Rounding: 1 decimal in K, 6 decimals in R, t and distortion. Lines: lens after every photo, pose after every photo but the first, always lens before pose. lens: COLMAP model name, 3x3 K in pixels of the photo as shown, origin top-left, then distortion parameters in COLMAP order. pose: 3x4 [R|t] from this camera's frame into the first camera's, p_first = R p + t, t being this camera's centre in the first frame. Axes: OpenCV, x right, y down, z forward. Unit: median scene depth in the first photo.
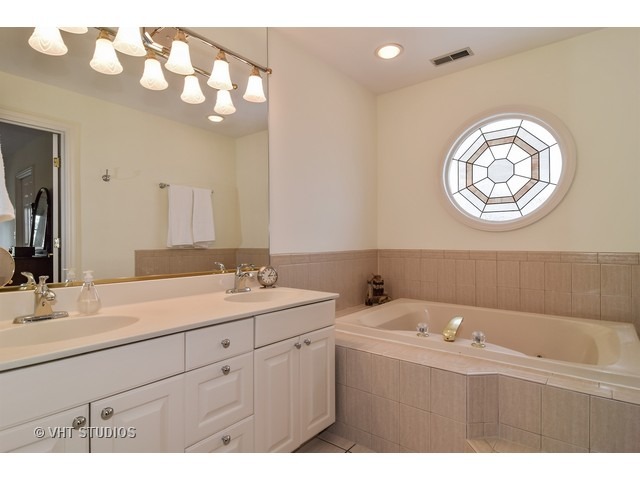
lens RADIAL K [[346.3, 0, 317.0], [0, 346.3, 244.9], [0, 0, 1]] dist [0.011960, -0.003509]
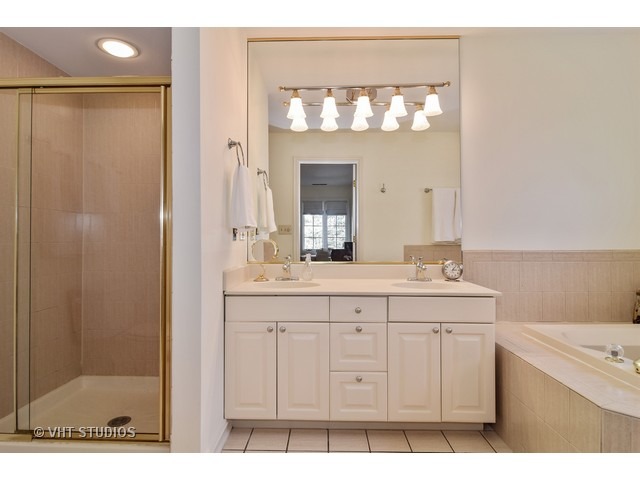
lens RADIAL K [[346.3, 0, 319.1], [0, 346.3, 237.7], [0, 0, 1]] dist [0.011960, -0.003509]
pose [[0.609019, -0.004975, -0.793140, 0.520600], [-0.003329, 0.999955, -0.008828, -0.000066], [0.793149, 0.008017, 0.608975, 0.008243]]
